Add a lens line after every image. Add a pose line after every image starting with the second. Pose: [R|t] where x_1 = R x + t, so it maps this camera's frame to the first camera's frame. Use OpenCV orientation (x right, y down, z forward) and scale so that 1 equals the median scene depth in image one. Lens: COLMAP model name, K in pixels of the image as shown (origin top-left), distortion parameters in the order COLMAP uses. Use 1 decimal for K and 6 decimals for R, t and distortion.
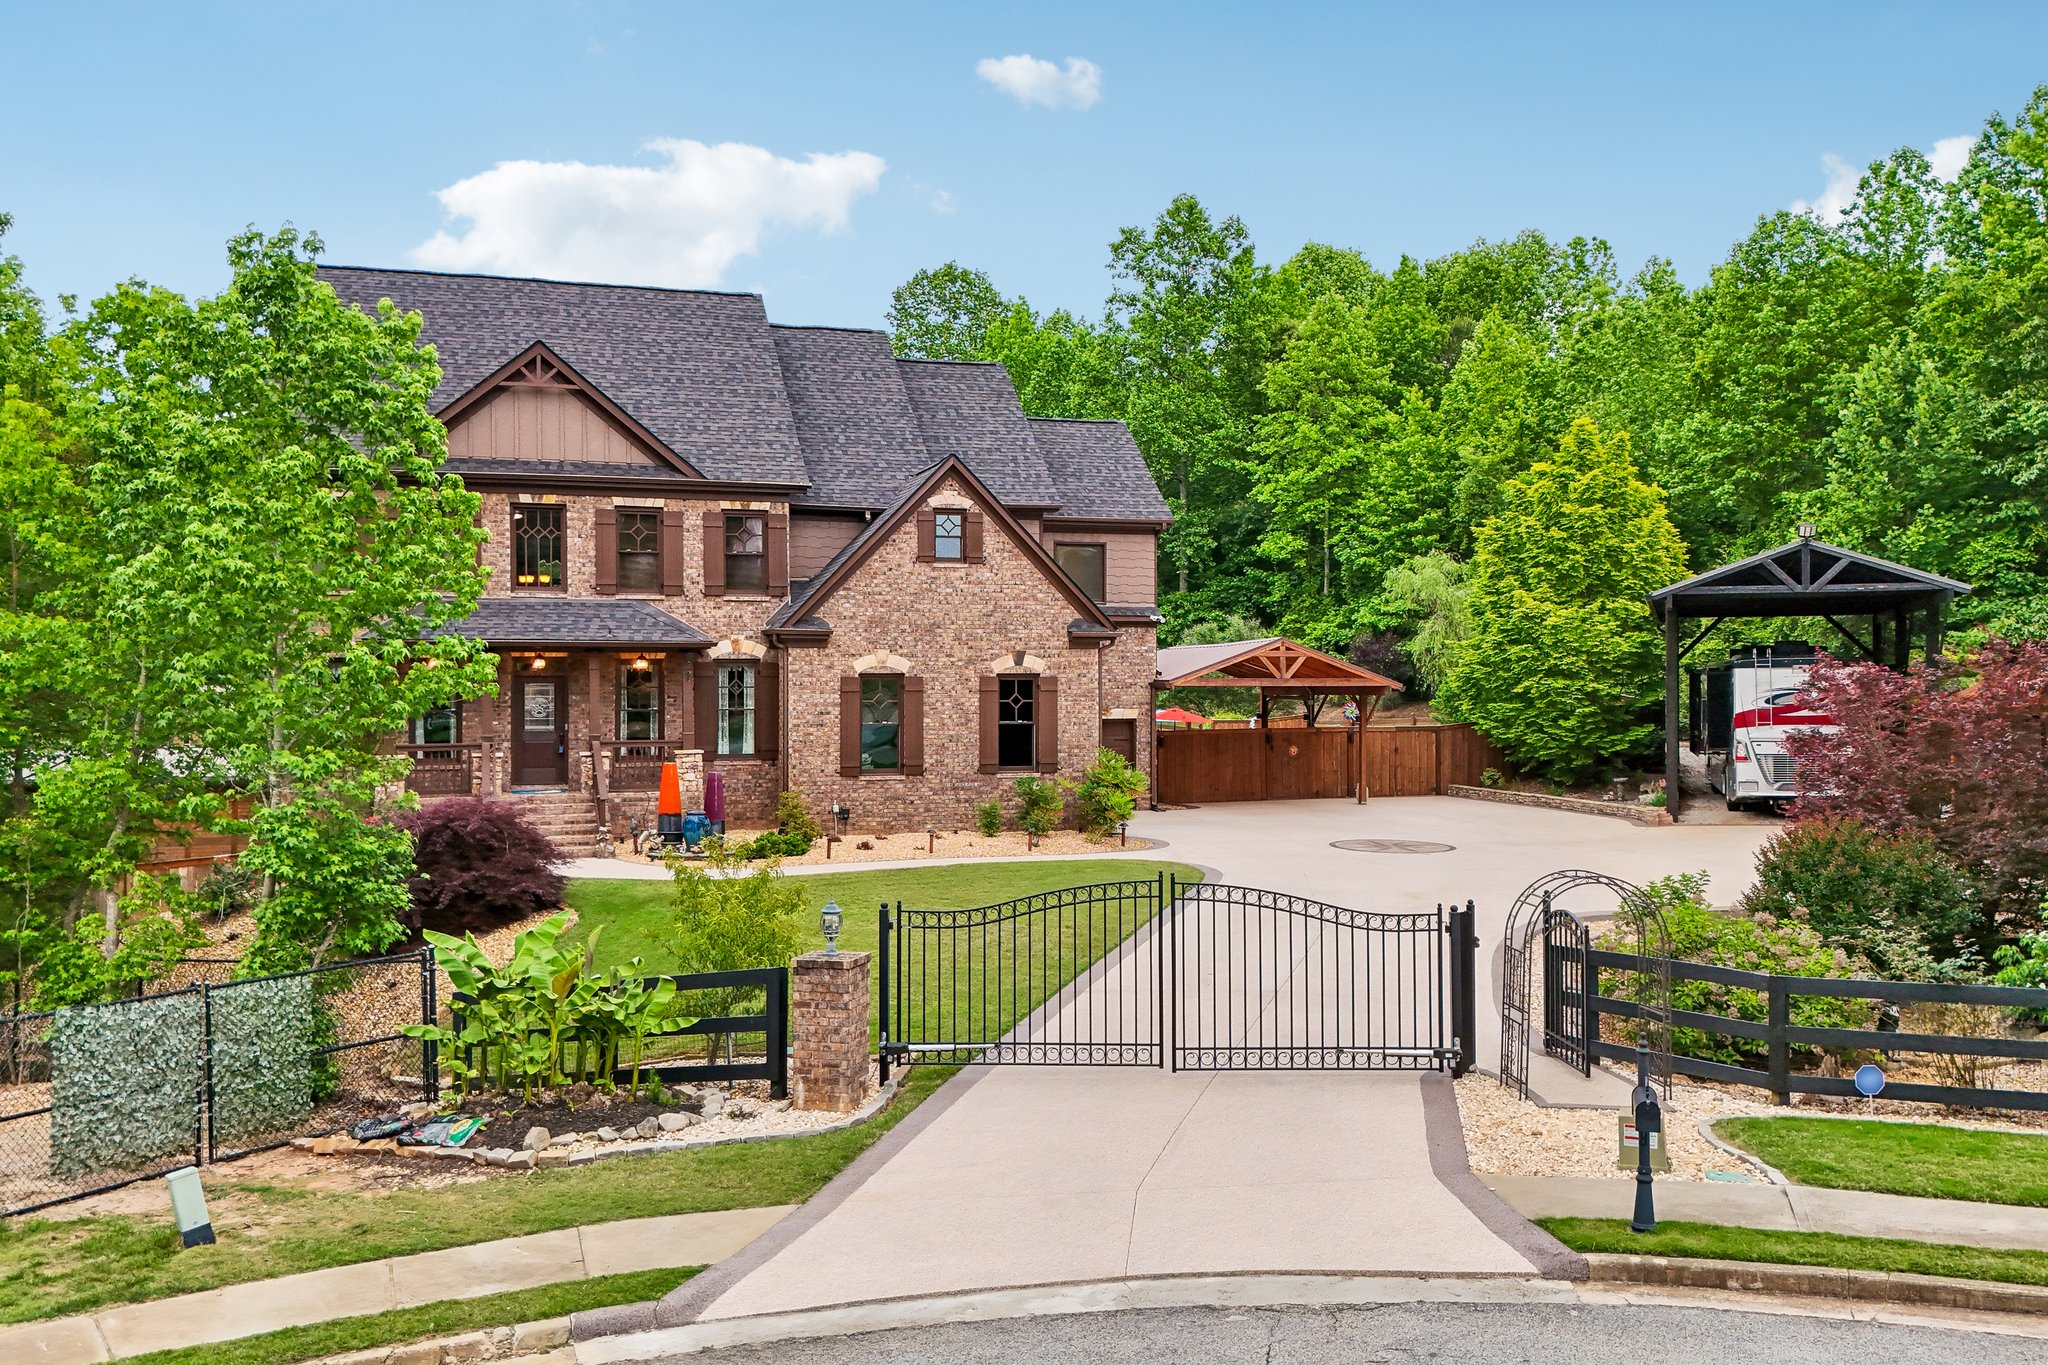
lens RADIAL K [[1786.0, 0, 1037.9], [0, 1786.0, 677.3], [0, 0, 1]] dist [0.140506, -0.264273]
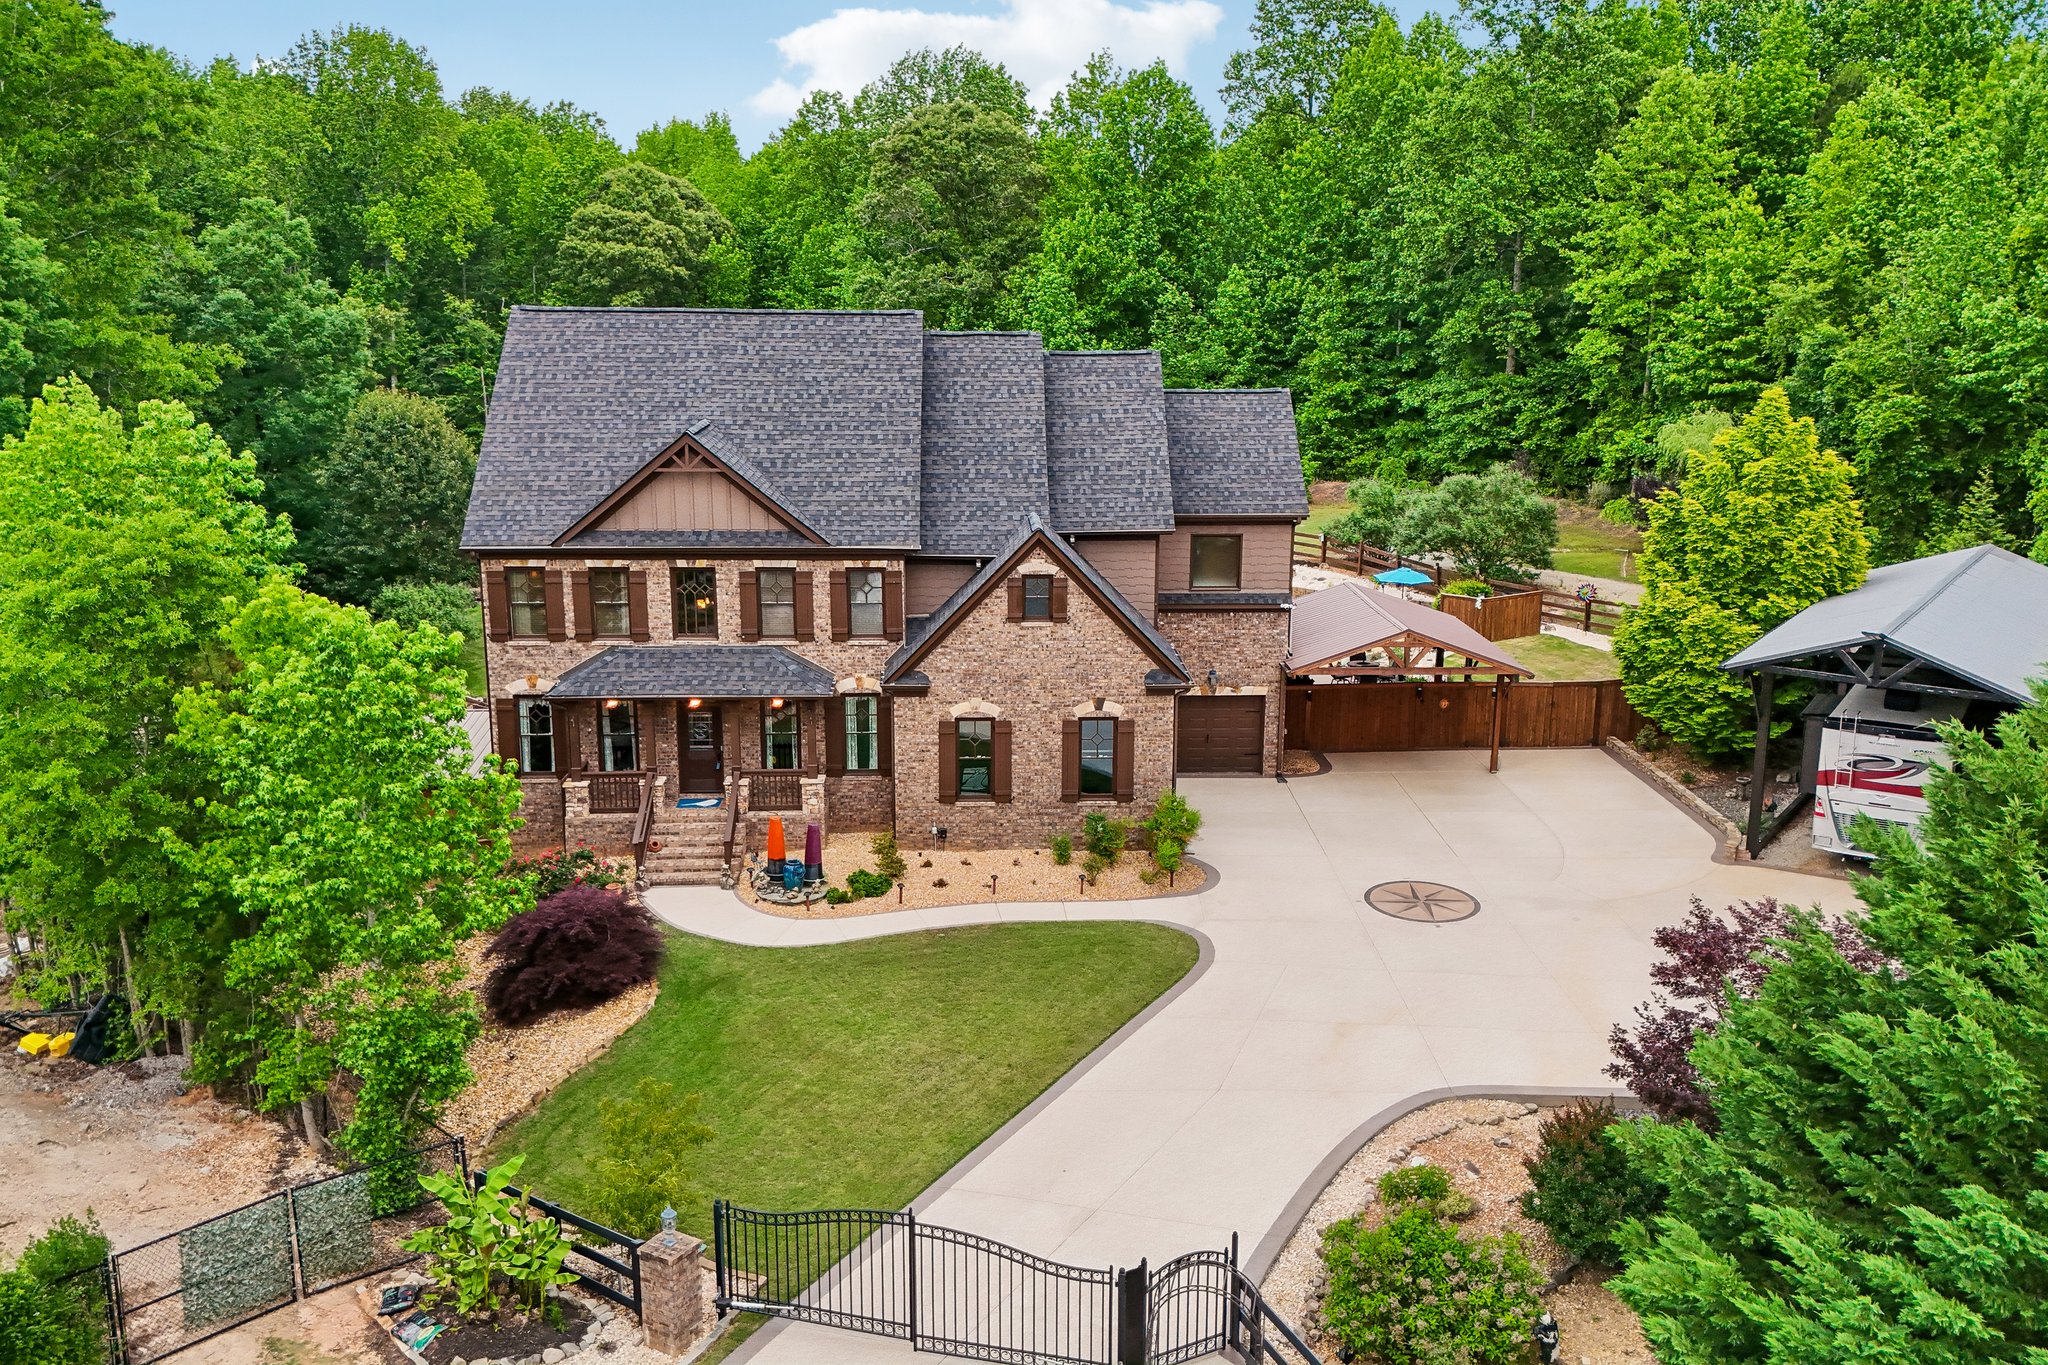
lens RADIAL K [[1786.0, 0, 1037.9], [0, 1786.0, 677.3], [0, 0, 1]] dist [0.140506, -0.264273]
pose [[0.965628, 0.067462, -0.251022, 0.235658], [-0.006788, 0.971947, 0.235100, -0.294306], [0.259841, -0.225315, 0.938997, -0.065201]]
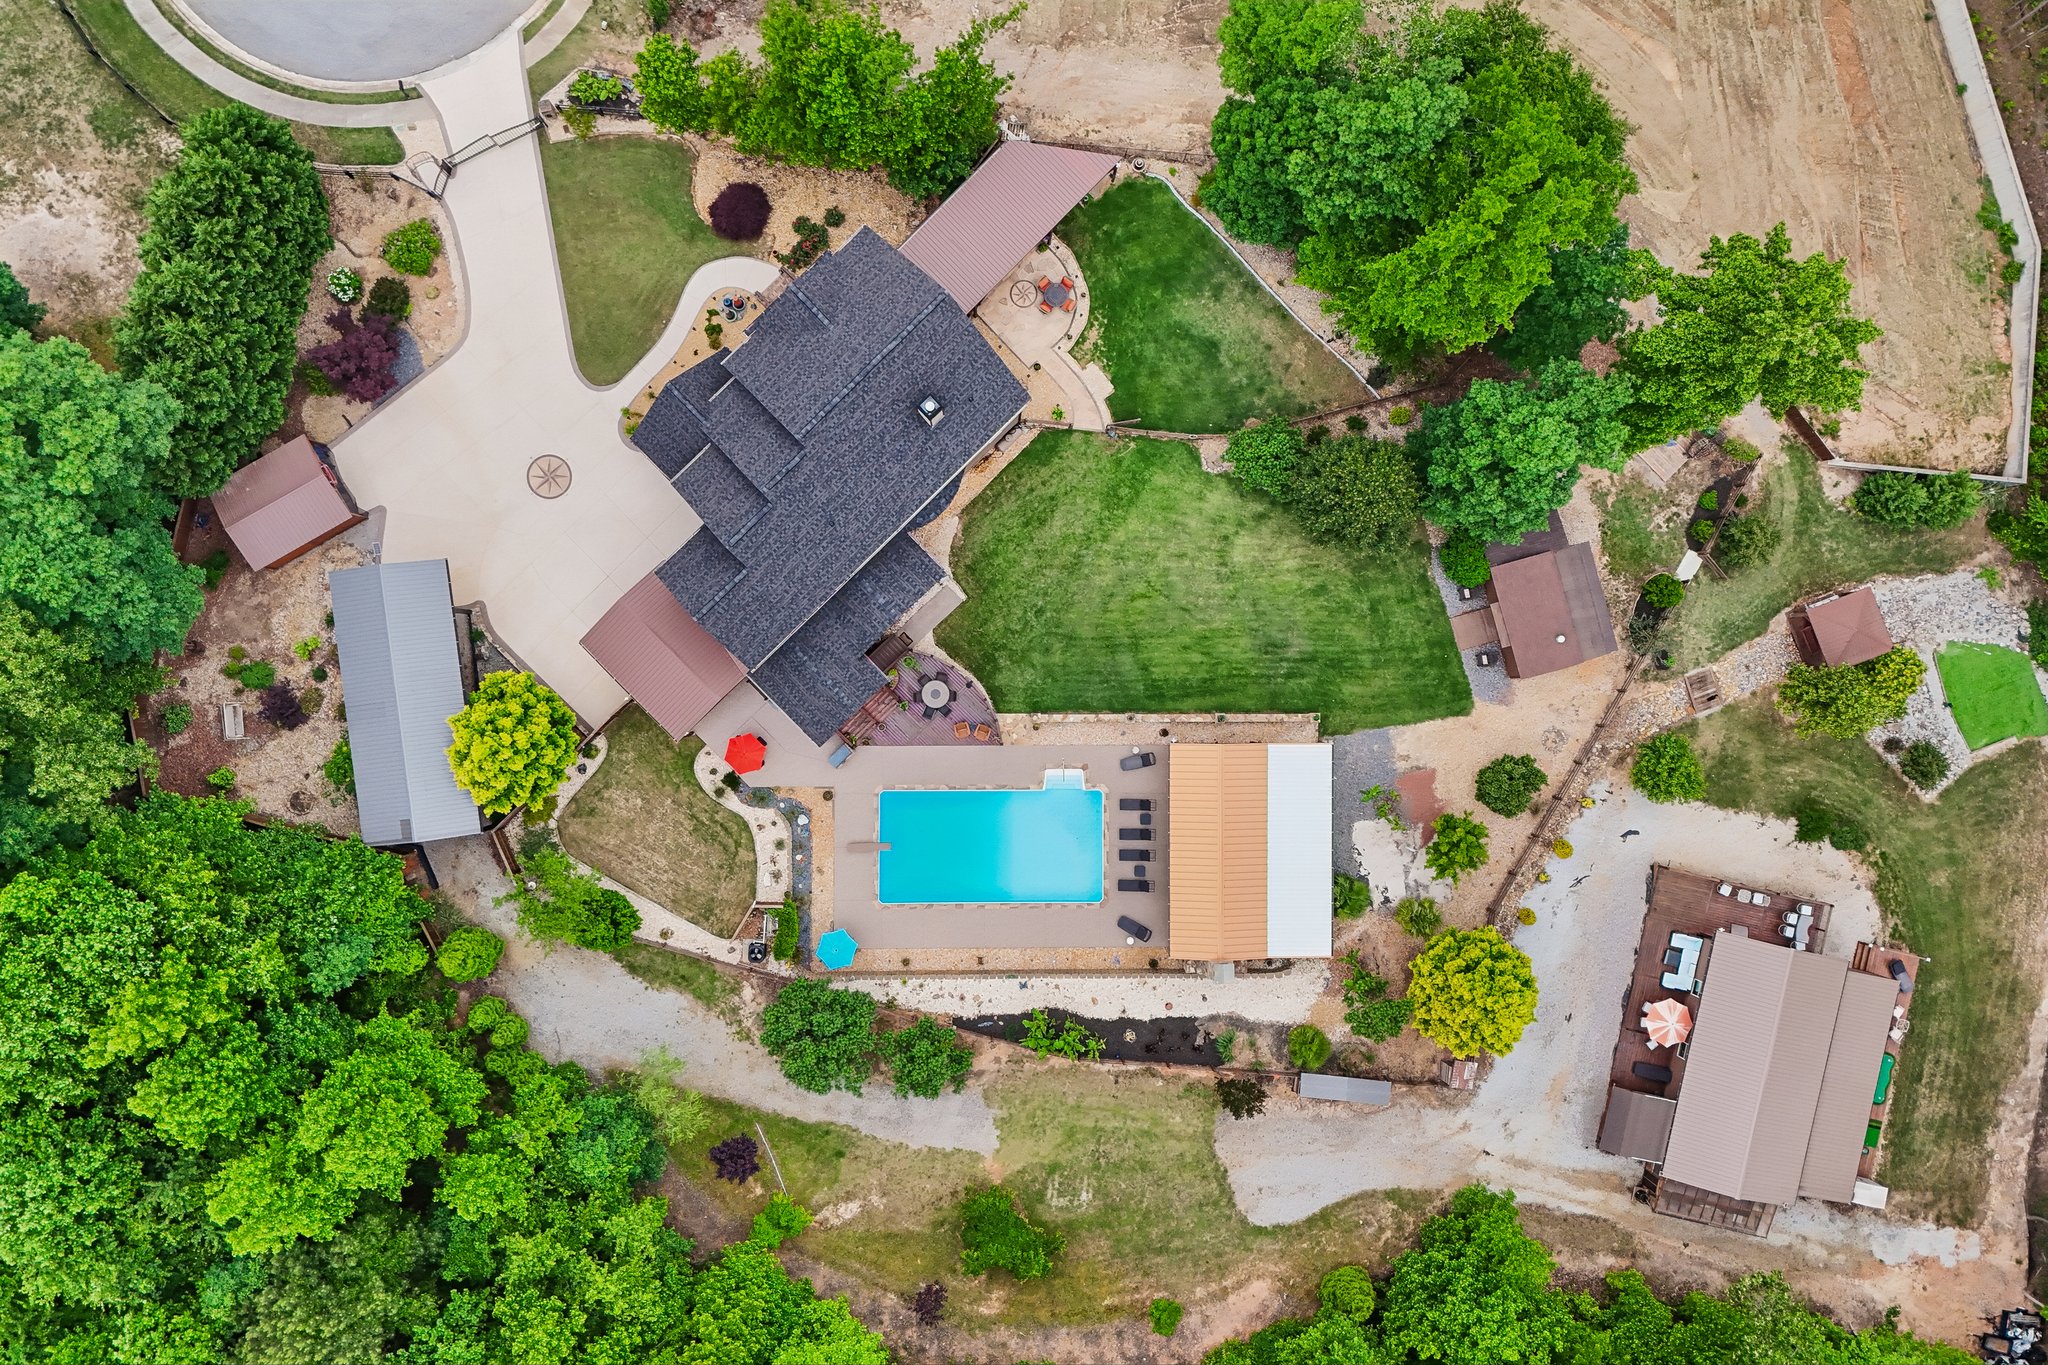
lens RADIAL K [[1786.0, 0, 1037.9], [0, 1786.0, 677.3], [0, 0, 1]] dist [0.140506, -0.264273]
pose [[-0.892367, 0.451296, 0.003717, -0.344784], [-0.001892, -0.011978, 0.999926, -2.680562], [0.451307, 0.892294, 0.011543, 1.569524]]
